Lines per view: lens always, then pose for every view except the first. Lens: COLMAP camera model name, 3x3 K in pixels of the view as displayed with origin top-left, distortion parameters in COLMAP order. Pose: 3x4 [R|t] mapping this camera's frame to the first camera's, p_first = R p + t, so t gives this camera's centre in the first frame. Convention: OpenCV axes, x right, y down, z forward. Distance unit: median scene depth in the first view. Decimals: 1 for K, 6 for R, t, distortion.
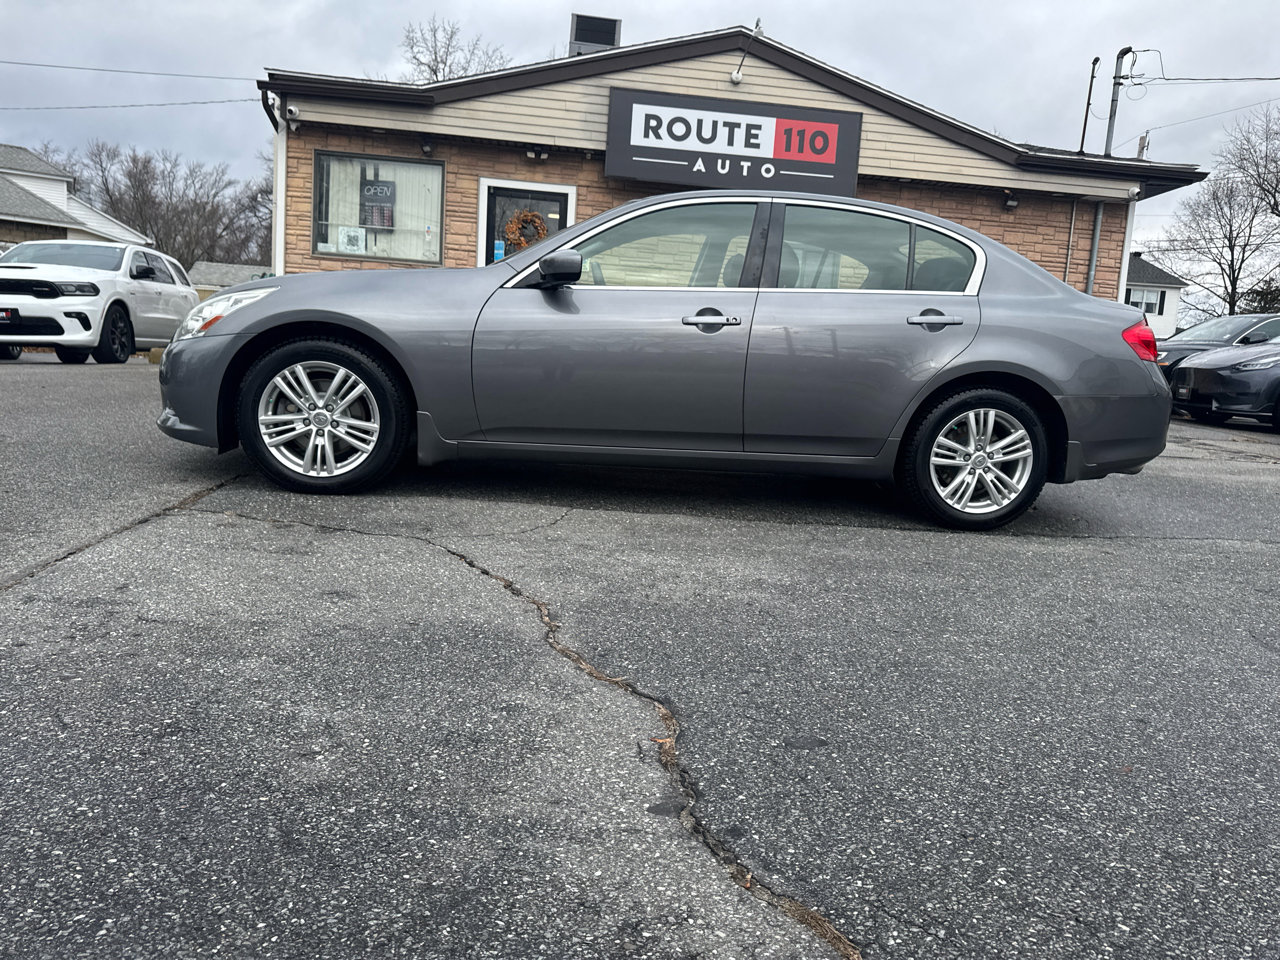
lens RADIAL K [[909.6, 0, 643.1], [0, 909.6, 498.6], [0, 0, 1]] dist [0.032635, -0.037475]
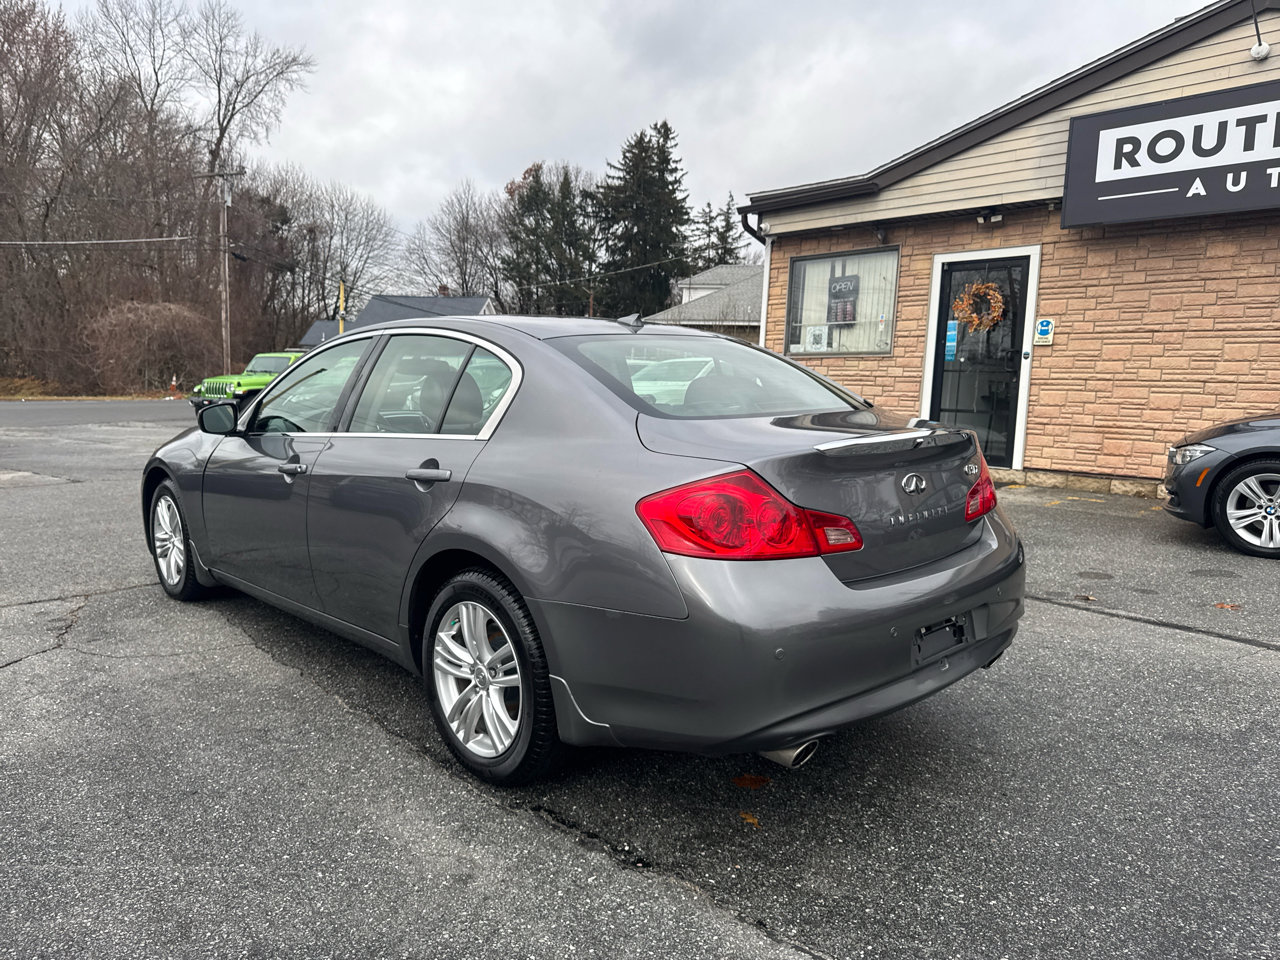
lens RADIAL K [[909.6, 0, 636.4], [0, 909.6, 478.4], [0, 0, 1]] dist [0.032635, -0.037475]
pose [[0.605028, 0.029715, -0.795649, 0.371421], [-0.104428, 0.993632, -0.042300, -0.065533], [0.789326, 0.108681, 0.604279, 0.251761]]
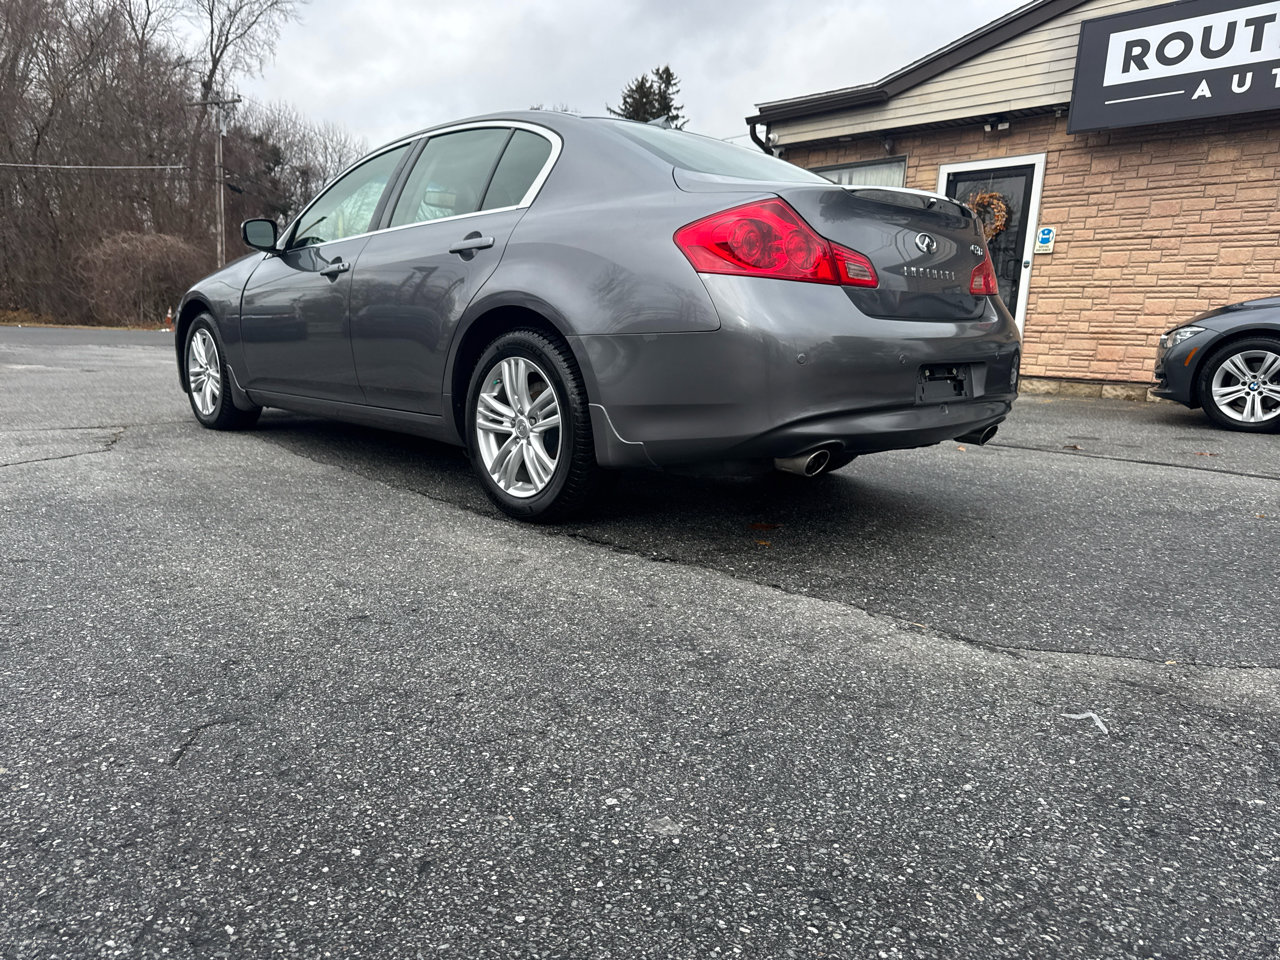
lens RADIAL K [[909.6, 0, 630.9], [0, 909.6, 491.7], [0, 0, 1]] dist [0.032635, -0.037475]
pose [[0.606922, 0.090129, -0.789635, 0.386827], [-0.128142, 0.991647, 0.014695, -0.004430], [0.784363, 0.092266, 0.613401, 0.234351]]
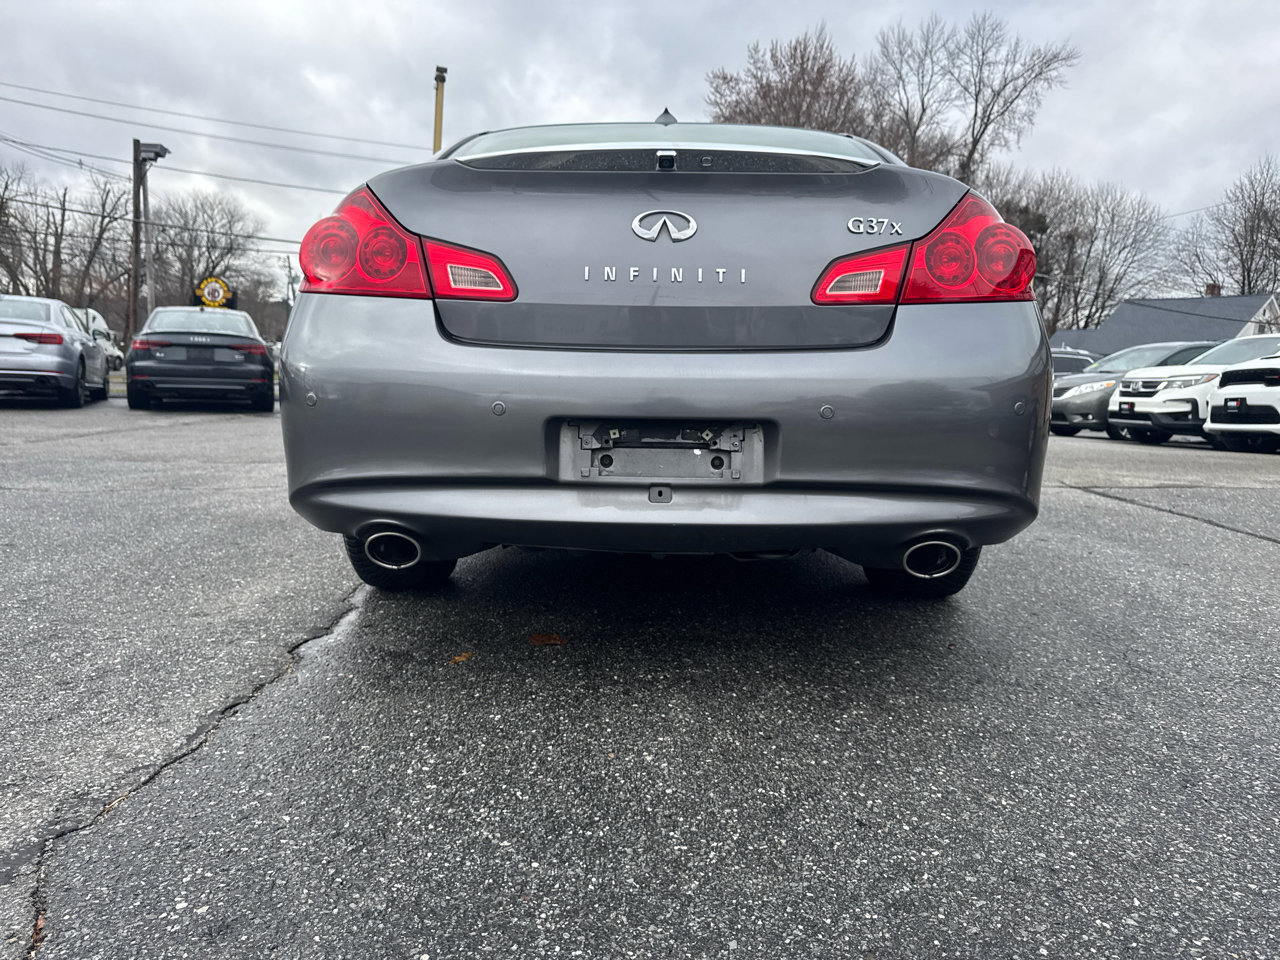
lens RADIAL K [[909.6, 0, 628.5], [0, 909.6, 486.9], [0, 0, 1]] dist [0.032635, -0.037475]
pose [[-0.136241, 0.049864, -0.989420, 0.388984], [-0.209728, 0.974644, 0.077998, -0.047724], [0.968221, 0.218136, -0.122329, 0.475101]]
